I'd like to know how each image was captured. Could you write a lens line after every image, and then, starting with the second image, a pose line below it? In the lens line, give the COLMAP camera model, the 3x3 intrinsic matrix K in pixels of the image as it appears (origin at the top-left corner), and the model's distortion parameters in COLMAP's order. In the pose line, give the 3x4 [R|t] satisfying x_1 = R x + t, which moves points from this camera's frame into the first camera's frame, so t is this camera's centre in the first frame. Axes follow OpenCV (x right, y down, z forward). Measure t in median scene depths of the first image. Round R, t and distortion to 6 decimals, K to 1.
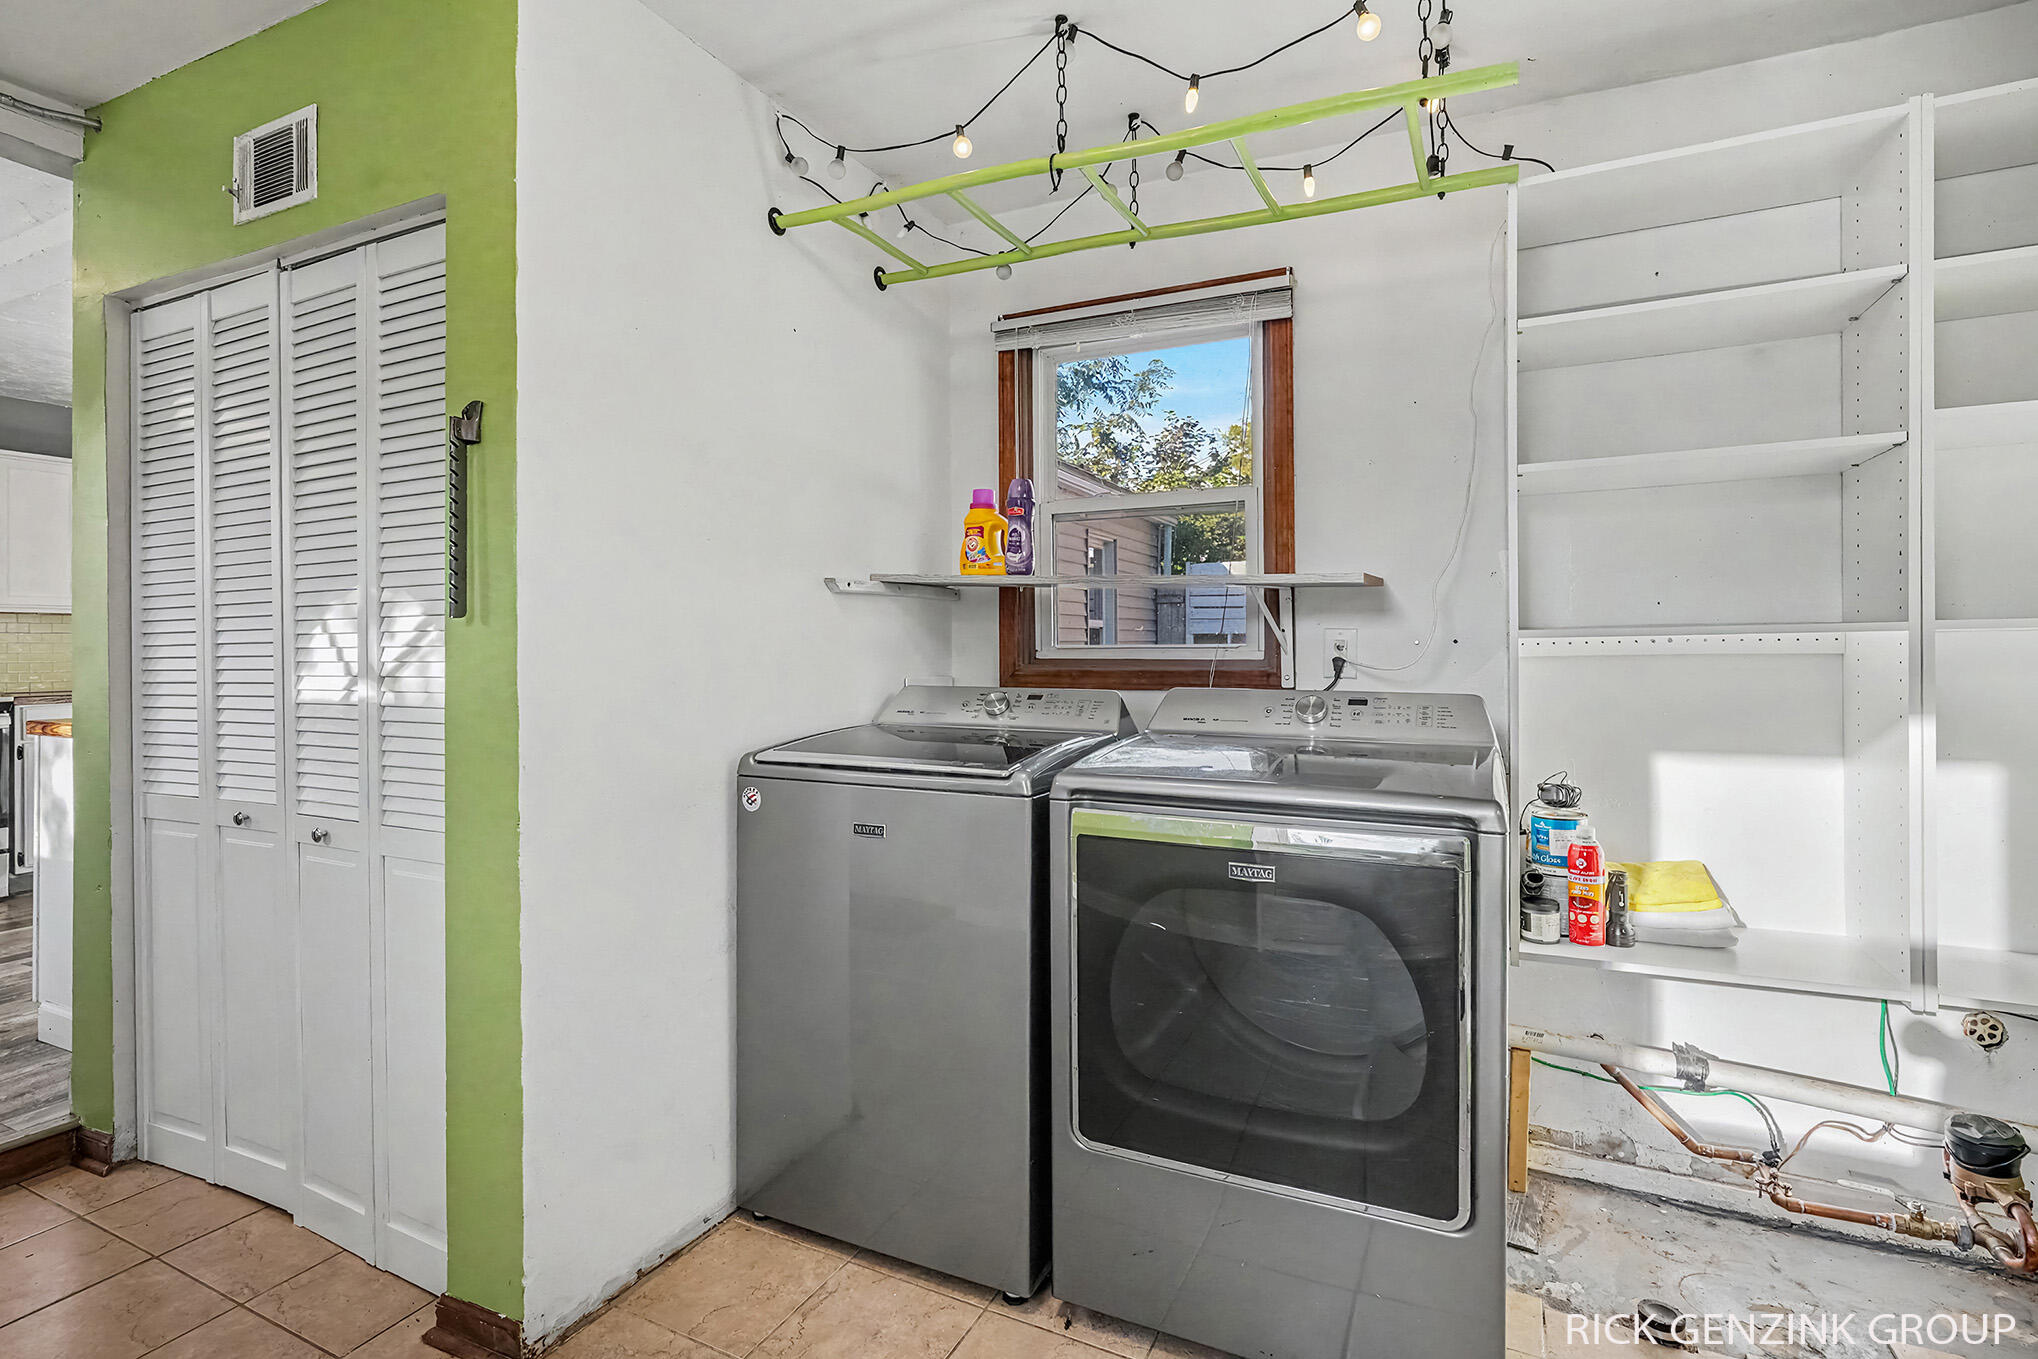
lens RADIAL K [[984.1, 0, 1019.0], [0, 984.1, 636.0], [0, 0, 1]] dist [-0.008102, 0.001702]
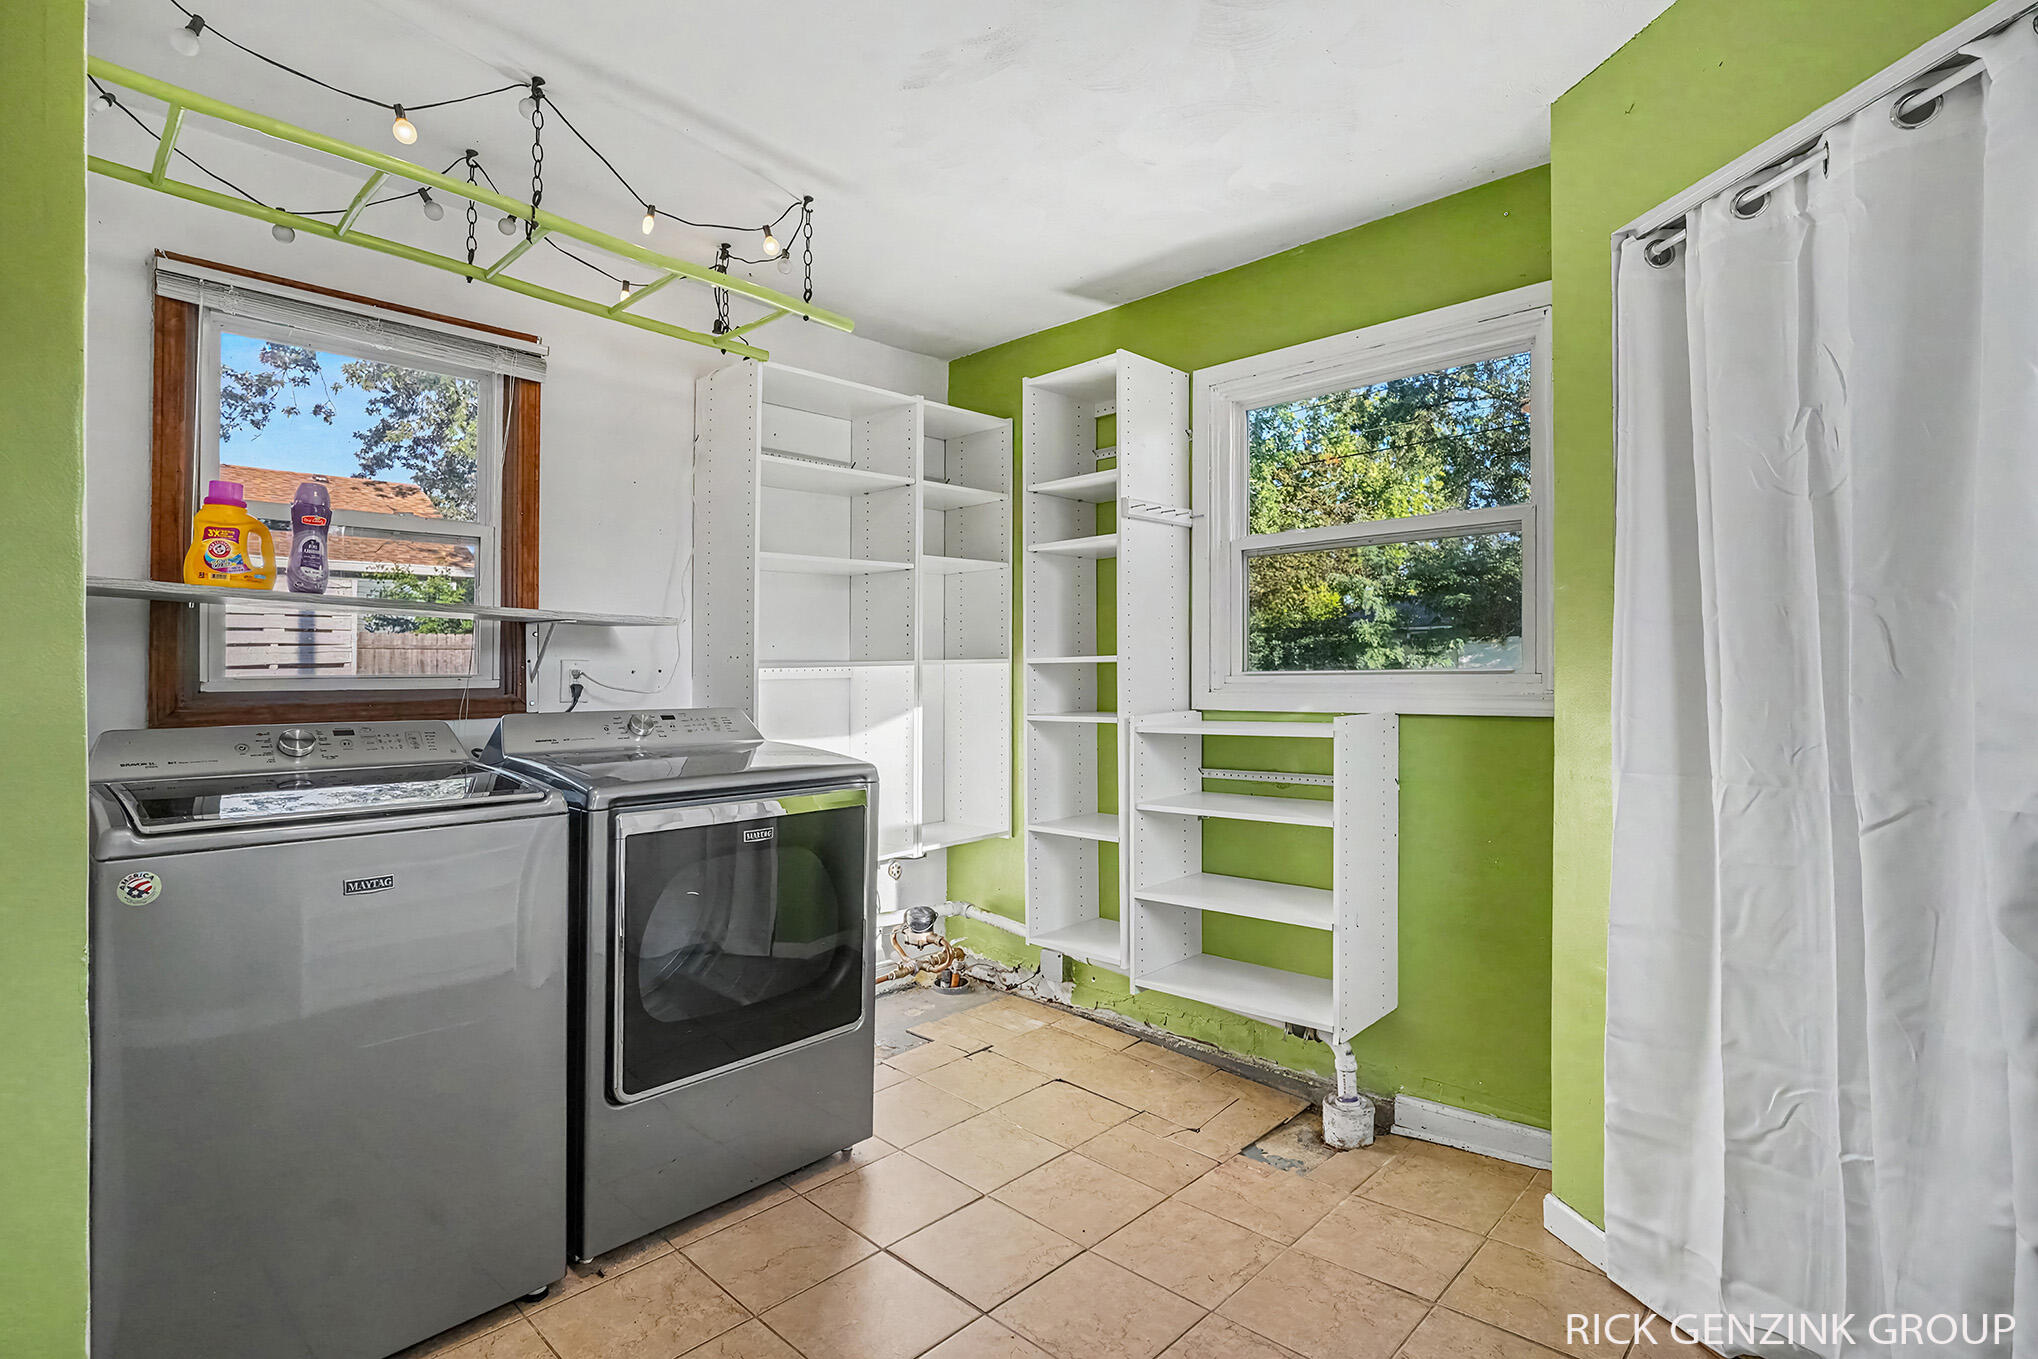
lens RADIAL K [[996.3, 0, 967.3], [0, 996.3, 672.0], [0, 0, 1]] dist [-0.003912, 0.008696]
pose [[0.334785, 0.001075, 0.942294, -0.647080], [-0.005238, 0.999986, 0.000721, 0.003621], [-0.942280, -0.005177, 0.334786, 0.160206]]
